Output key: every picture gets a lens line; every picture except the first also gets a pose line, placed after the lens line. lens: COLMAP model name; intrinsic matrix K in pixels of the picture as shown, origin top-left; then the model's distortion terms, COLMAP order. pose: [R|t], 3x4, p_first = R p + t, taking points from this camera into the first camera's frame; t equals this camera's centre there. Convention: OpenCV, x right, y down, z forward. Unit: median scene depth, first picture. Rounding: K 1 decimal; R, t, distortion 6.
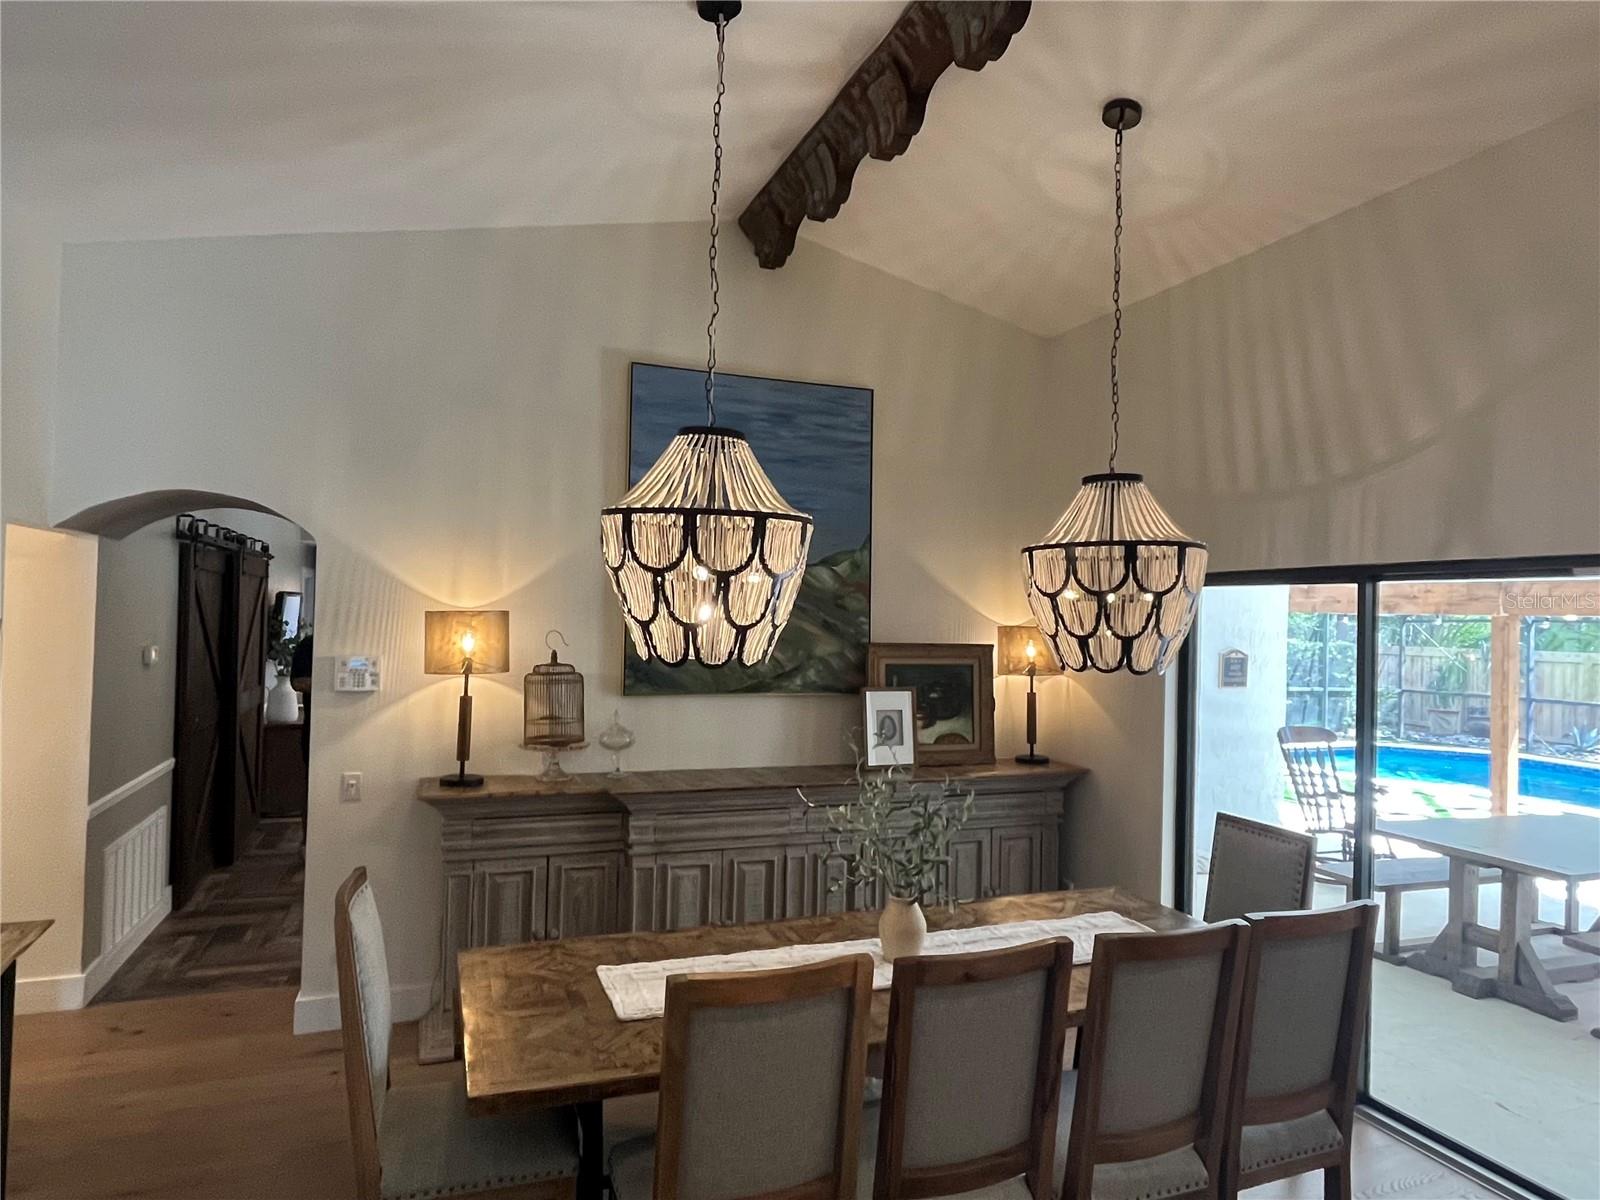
lens RADIAL K [[926.8, 0, 800.0], [0, 926.8, 600.0], [0, 0, 1]] dist [0.002028, -0.015077]
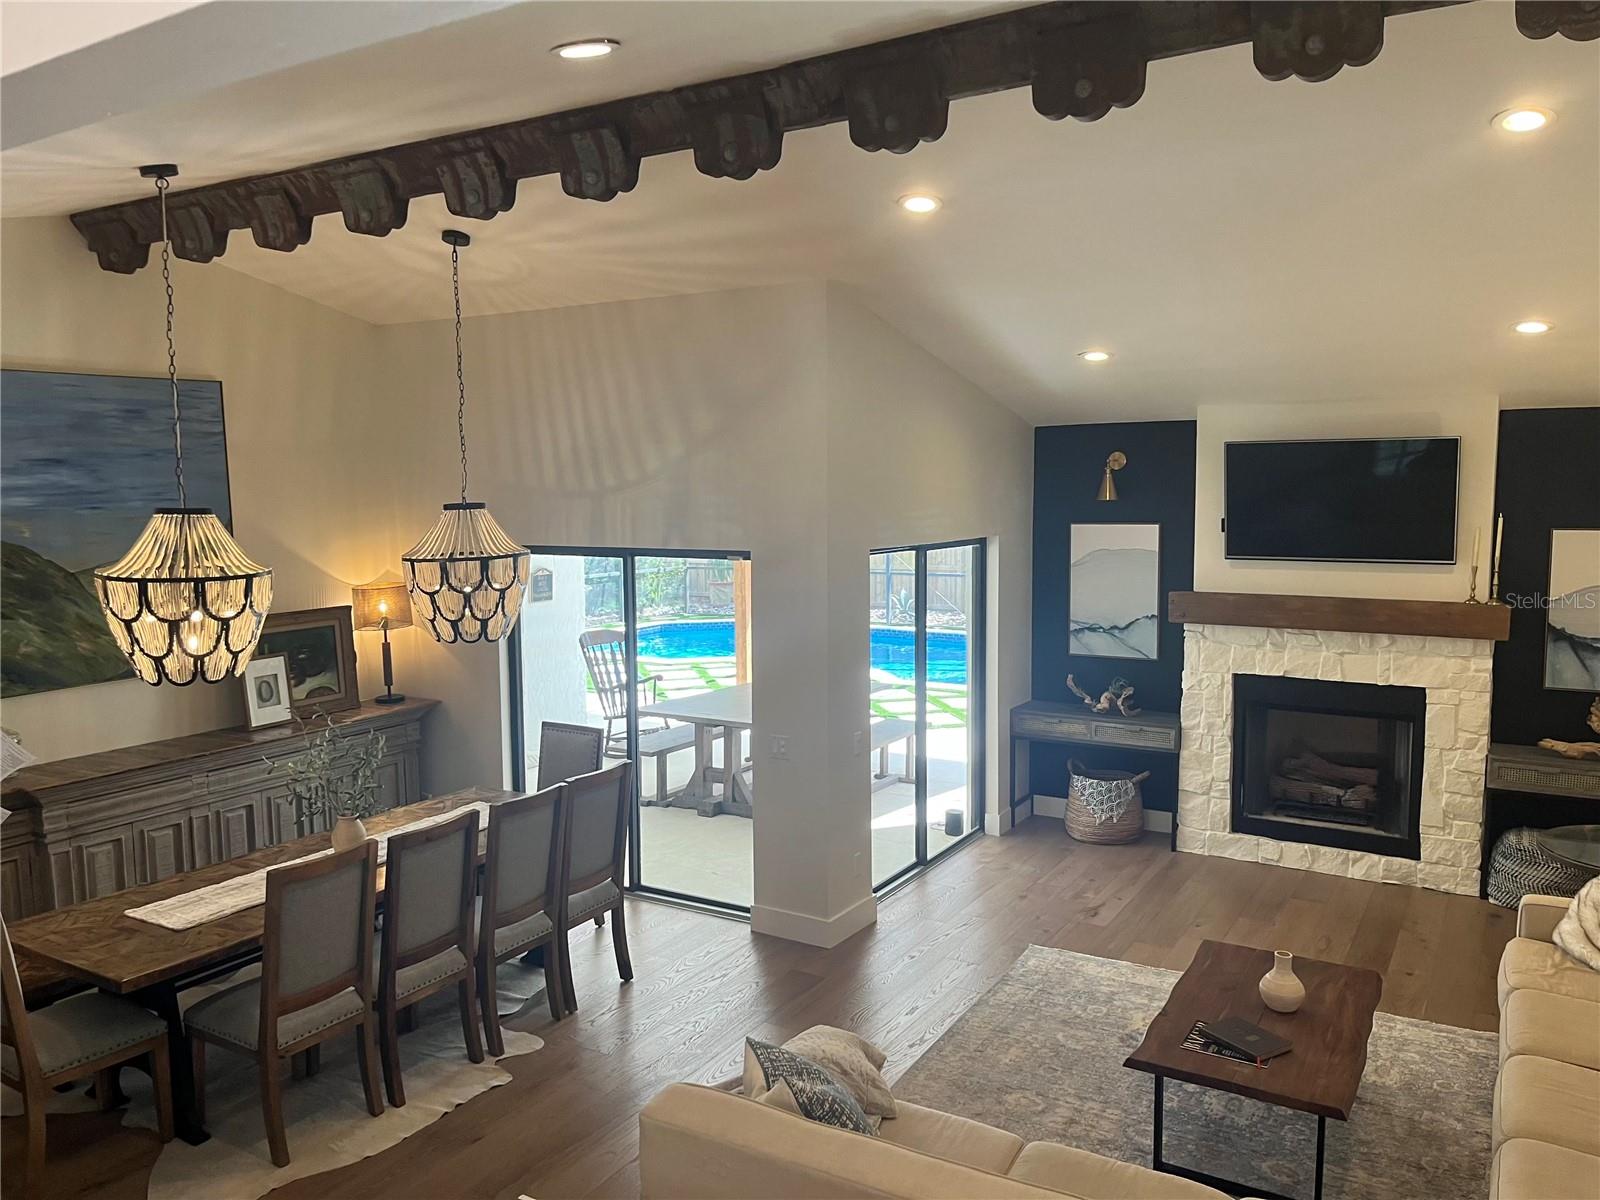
lens RADIAL K [[1203.8, 0, 800.0], [0, 1203.8, 600.0], [0, 0, 1]] dist [0.056224, -0.050742]
pose [[0.790375, -0.093613, 0.605429, -0.322255], [0.017179, 0.991254, 0.130844, -0.180926], [-0.612382, -0.093015, 0.785071, -0.642639]]
